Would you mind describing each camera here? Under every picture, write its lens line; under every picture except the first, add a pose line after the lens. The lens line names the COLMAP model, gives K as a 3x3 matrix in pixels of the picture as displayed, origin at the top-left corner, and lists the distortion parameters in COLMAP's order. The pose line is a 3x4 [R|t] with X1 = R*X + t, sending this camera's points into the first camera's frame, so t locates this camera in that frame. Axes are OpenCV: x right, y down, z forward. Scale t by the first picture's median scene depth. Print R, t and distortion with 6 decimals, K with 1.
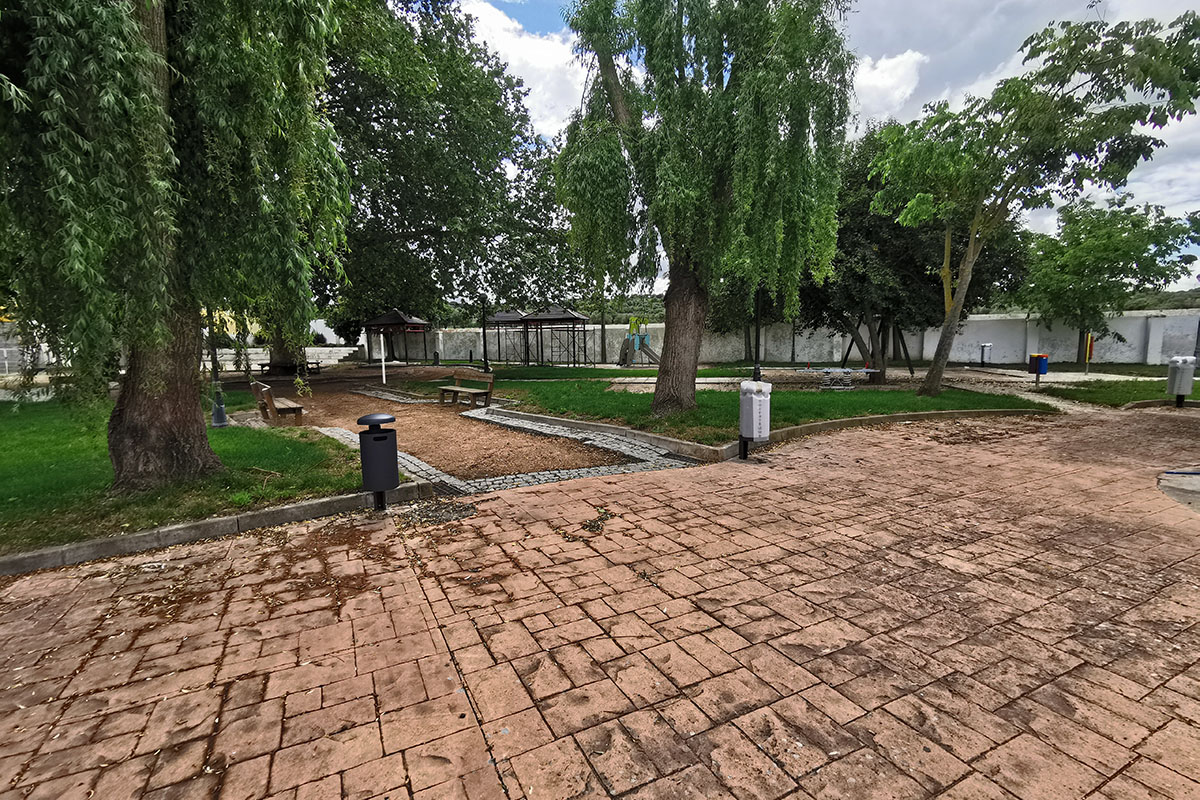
lens RADIAL K [[545.2, 0, 600.0], [0, 545.2, 400.0], [0, 0, 1]] dist [-0.000601, 0.000107]
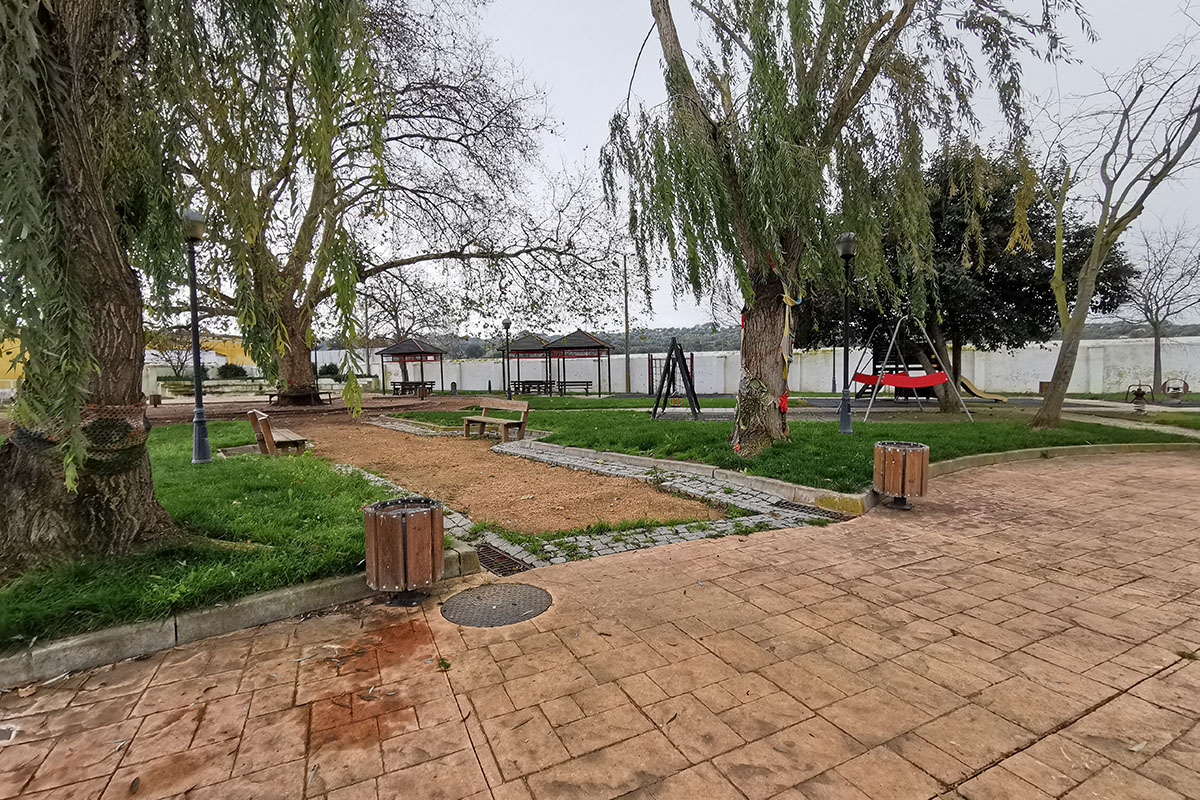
lens RADIAL K [[540.2, 0, 601.8], [0, 540.2, 382.7], [0, 0, 1]] dist [0.001636, 0.000361]
pose [[0.999913, -0.001141, -0.013162, -0.114443], [-0.000090, 0.995648, -0.093189, 0.003812], [0.013211, 0.093182, 0.995561, 0.242431]]
